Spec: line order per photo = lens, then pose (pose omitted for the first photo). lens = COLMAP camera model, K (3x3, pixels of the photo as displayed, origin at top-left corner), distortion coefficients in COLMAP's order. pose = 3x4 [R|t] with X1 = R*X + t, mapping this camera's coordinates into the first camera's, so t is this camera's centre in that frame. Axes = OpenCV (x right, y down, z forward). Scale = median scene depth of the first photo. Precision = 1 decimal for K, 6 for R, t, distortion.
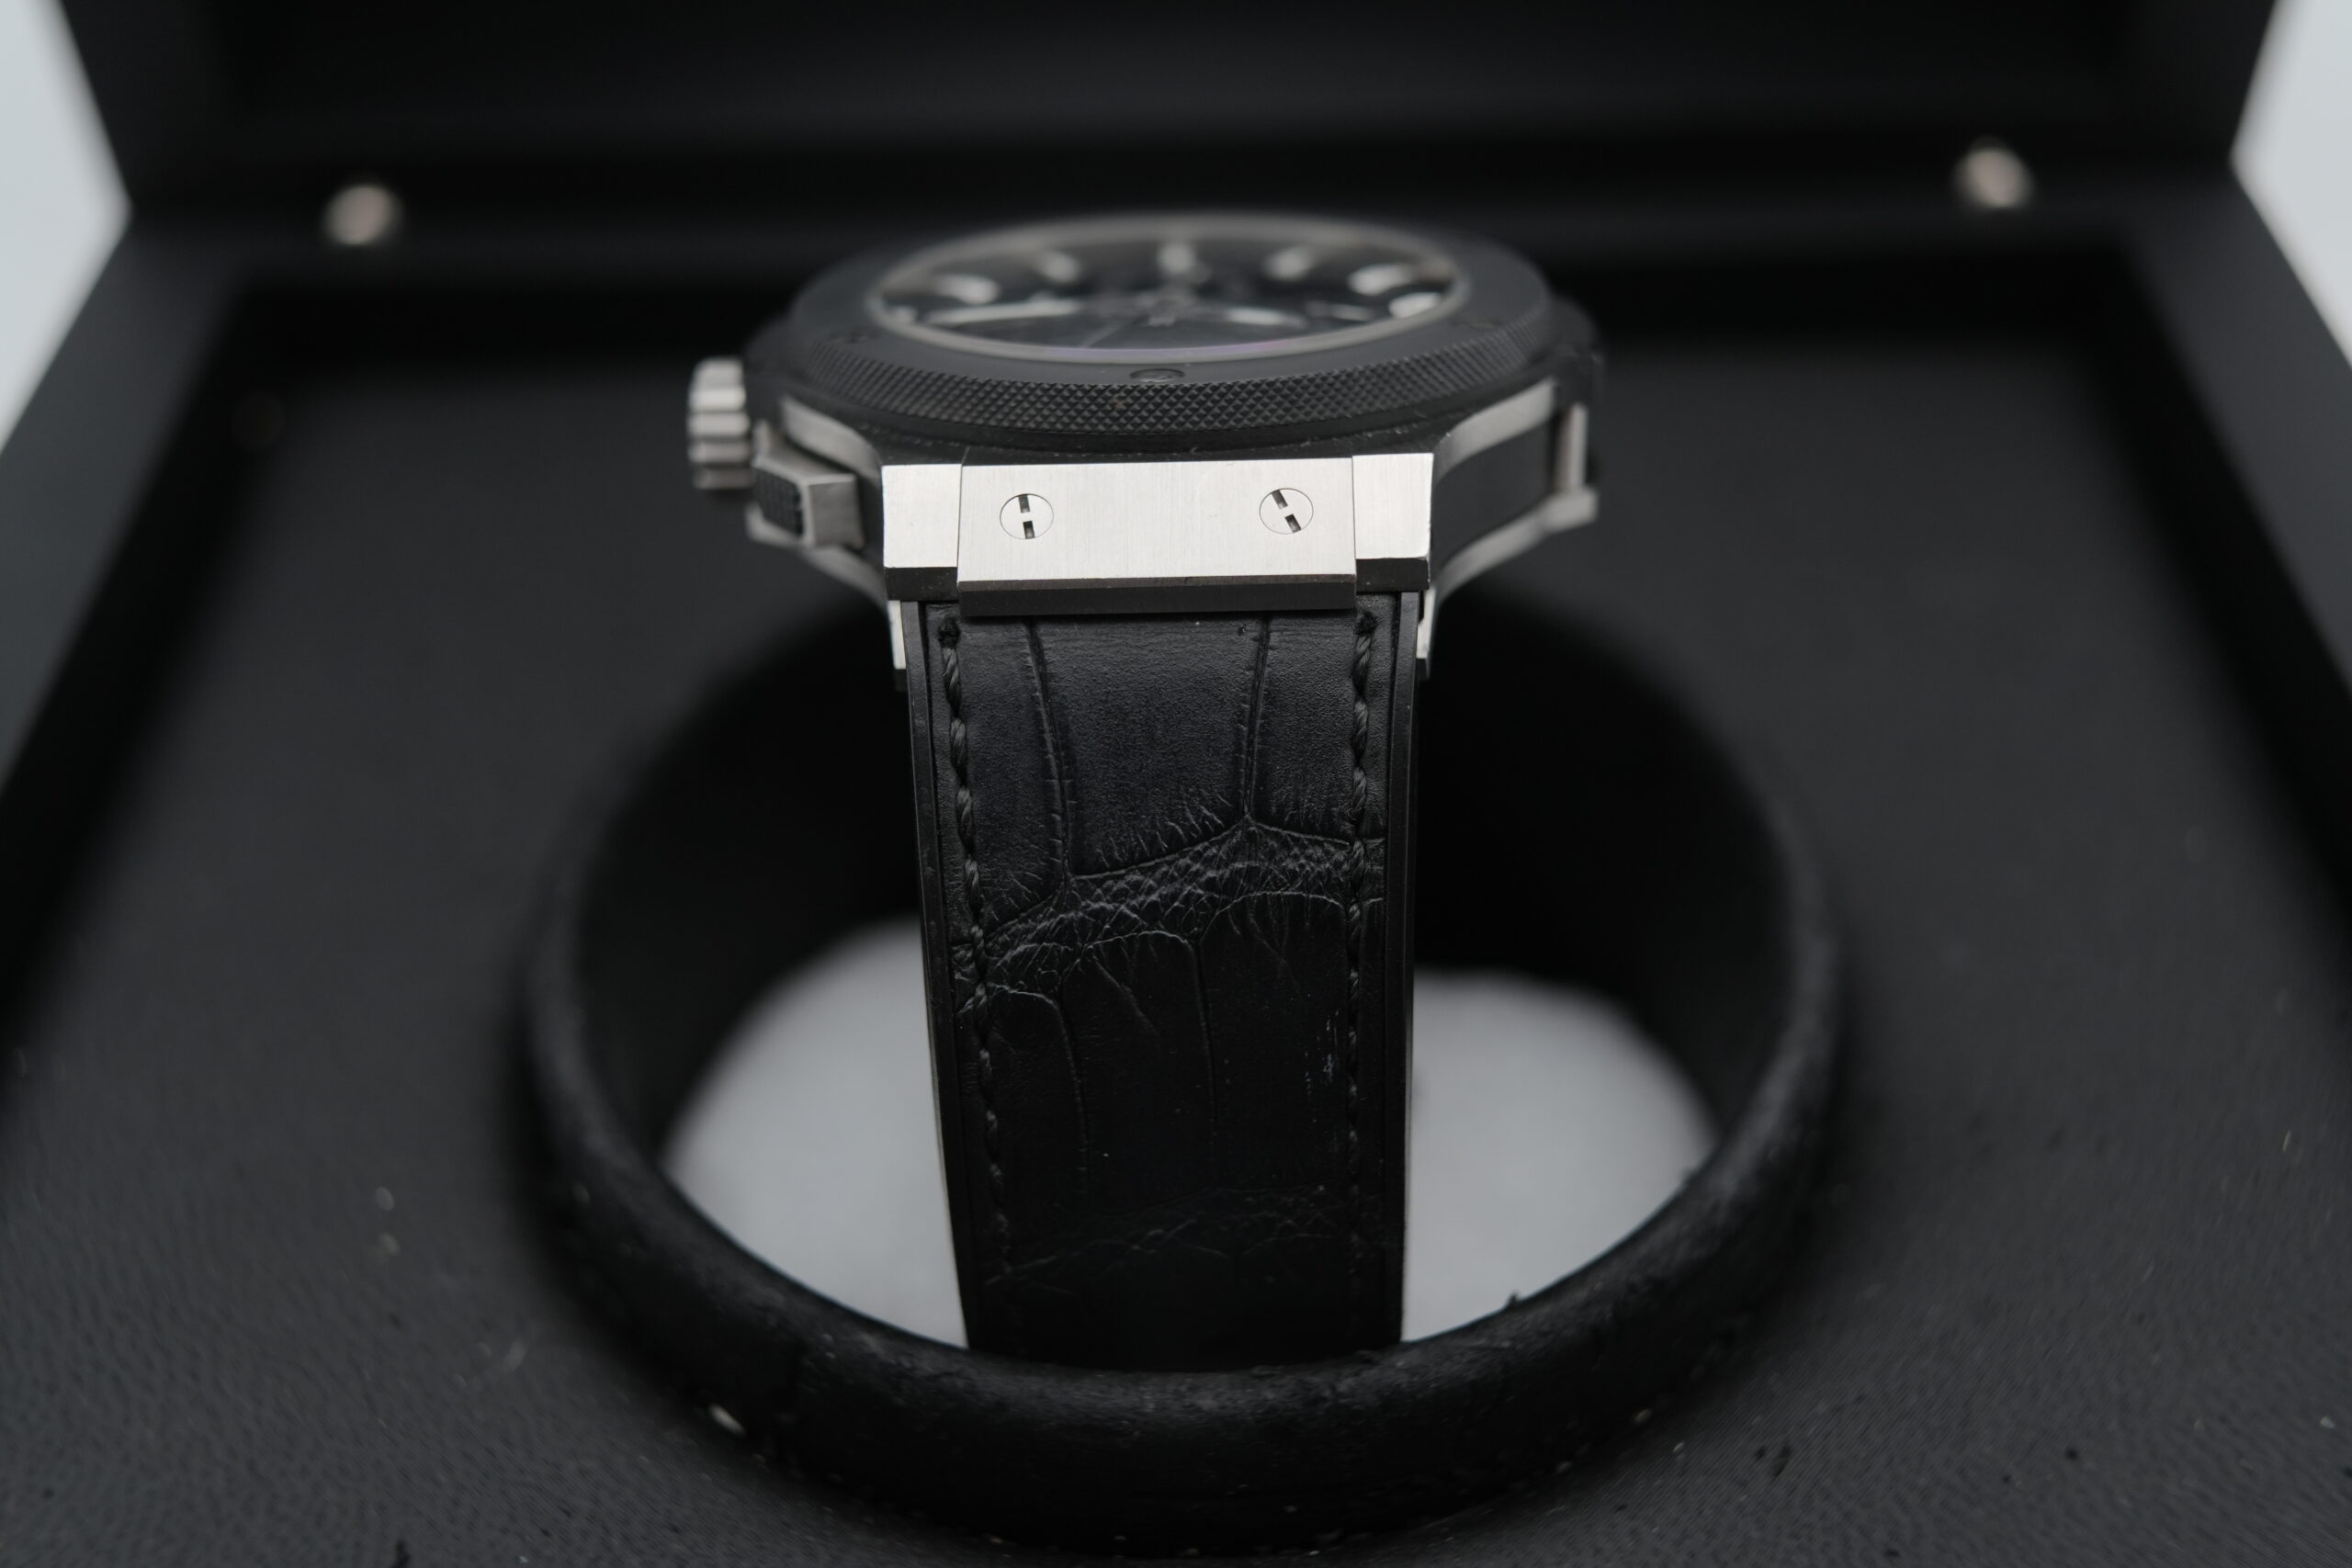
lens RADIAL K [[2926.4, 0, 1174.9], [0, 2926.4, 782.7], [0, 0, 1]] dist [0.152621, 0.000000]
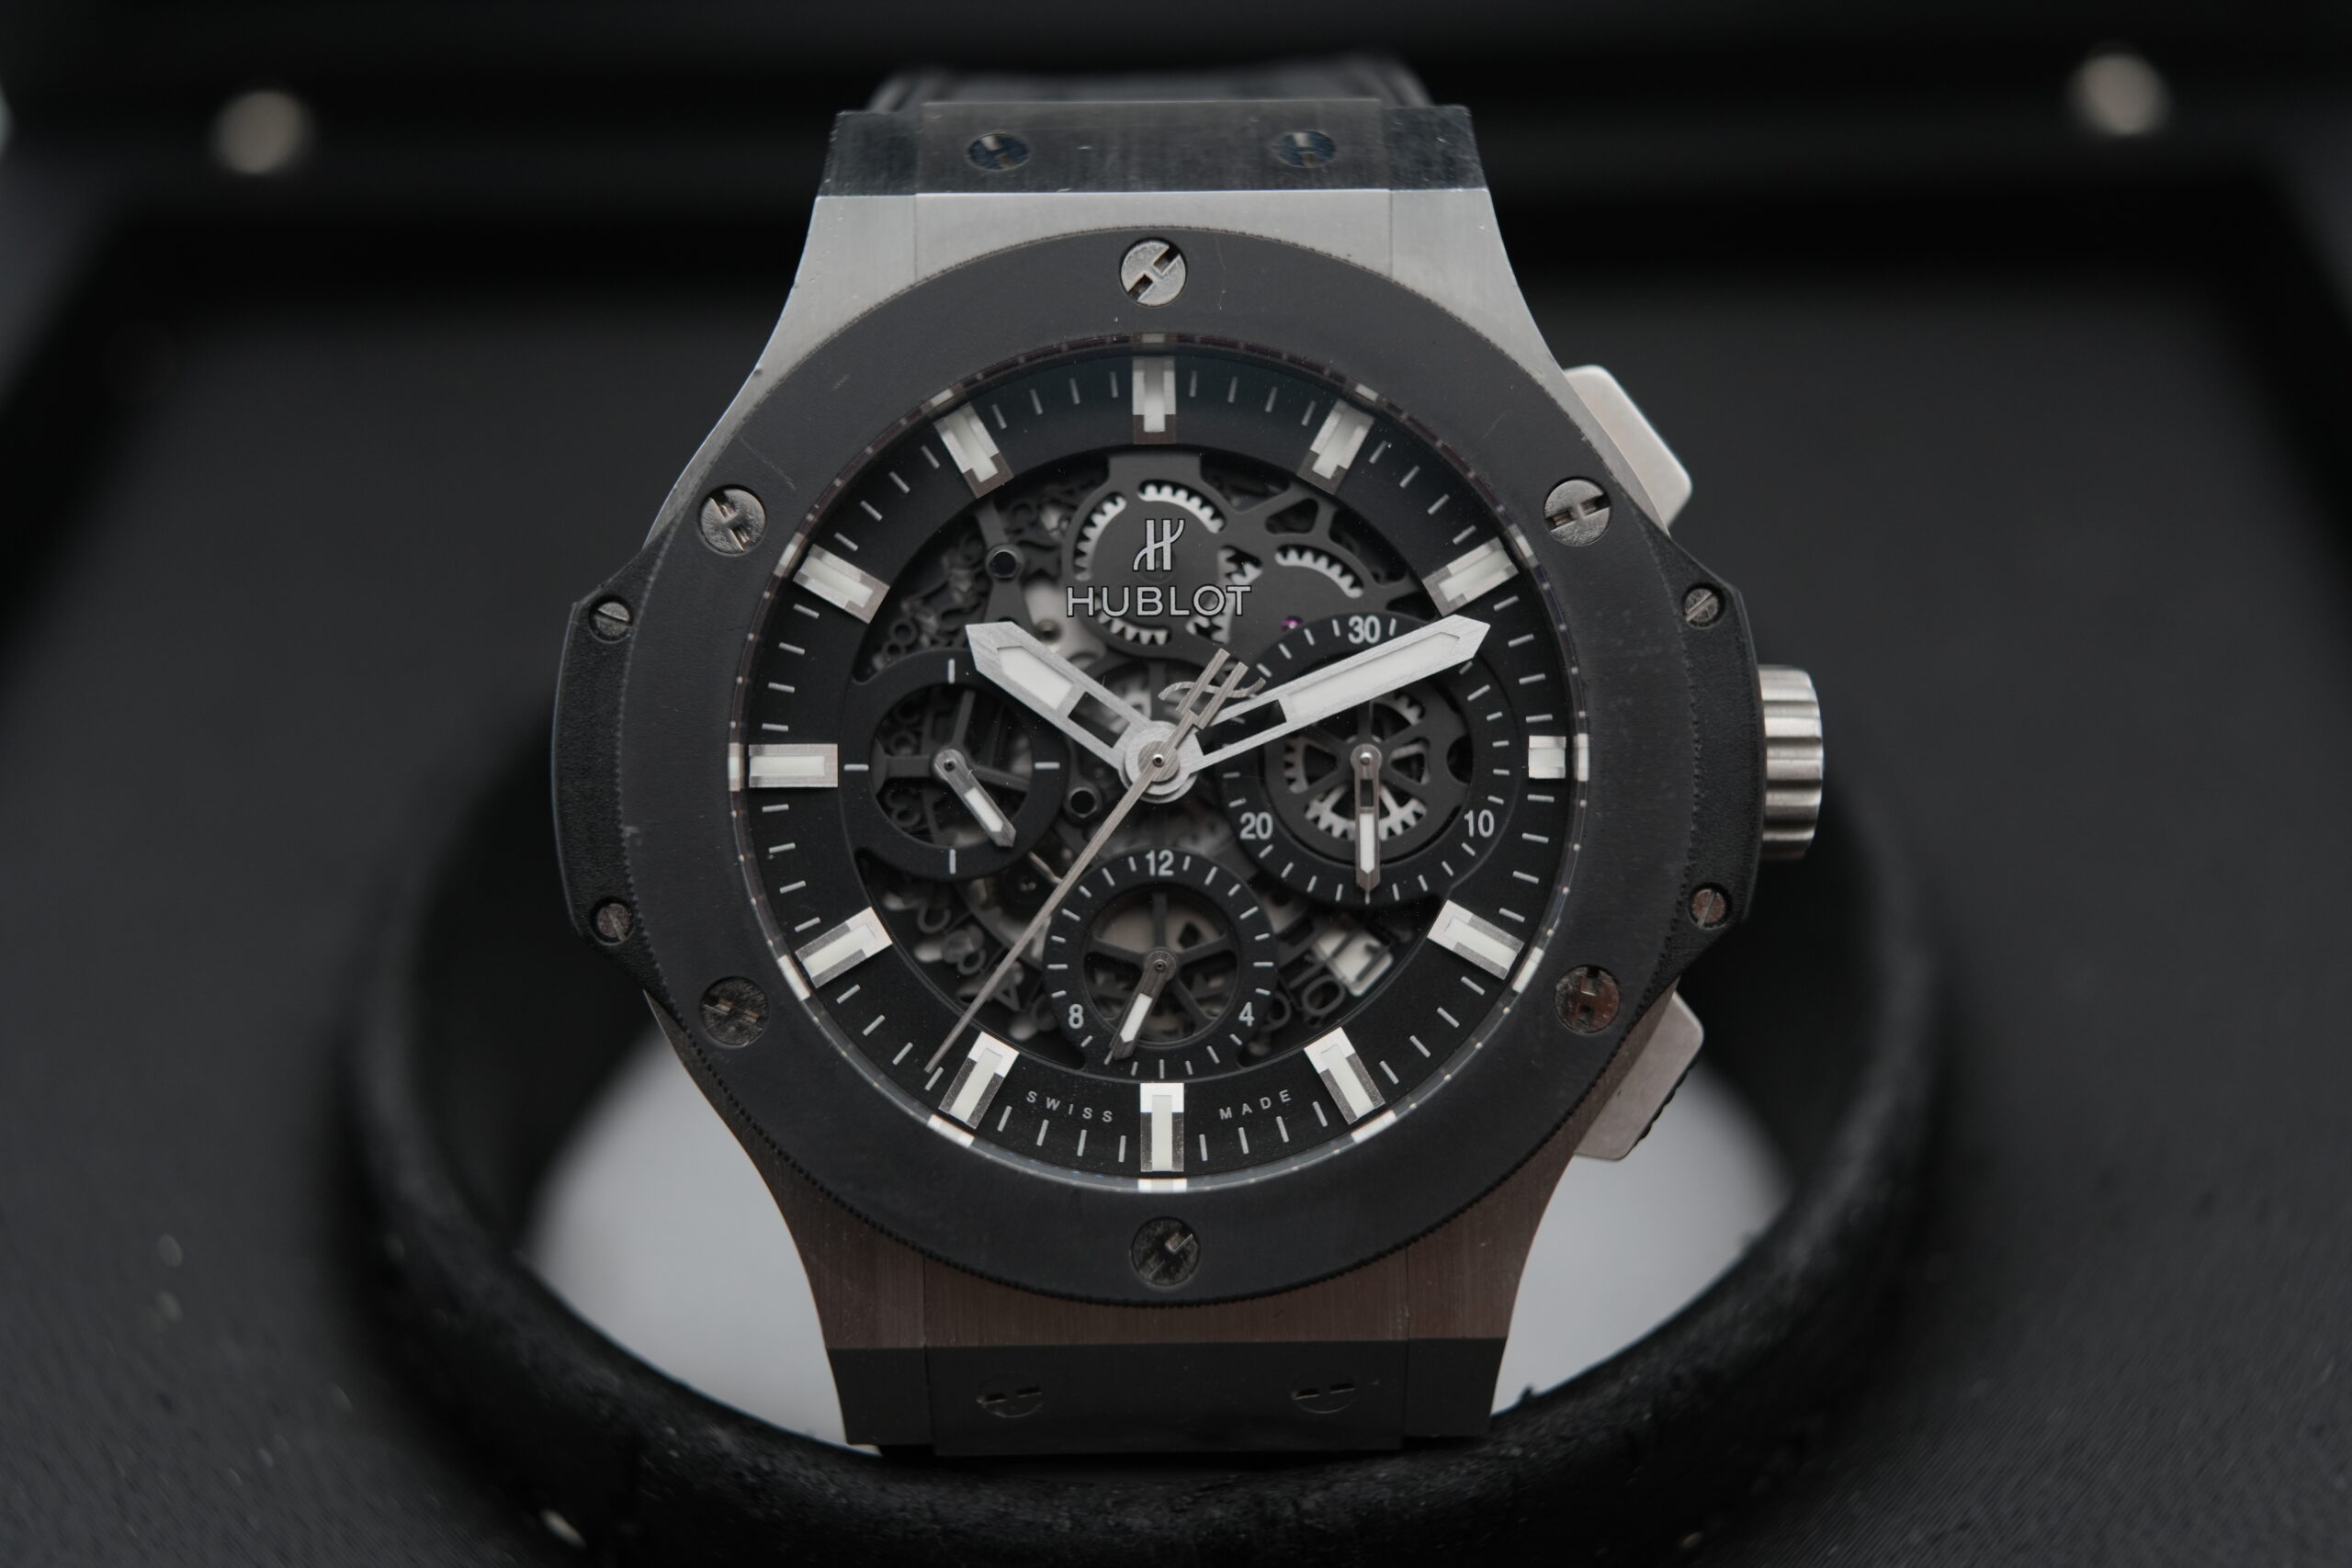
lens RADIAL K [[2926.4, 0, 1179.9], [0, 2926.4, 780.5], [0, 0, 1]] dist [0.152621, 0.000000]
pose [[0.999610, 0.008948, -0.026447, 0.038977], [-0.009408, 0.999806, -0.017314, 0.022732], [0.026287, 0.017556, 0.999500, 0.187176]]
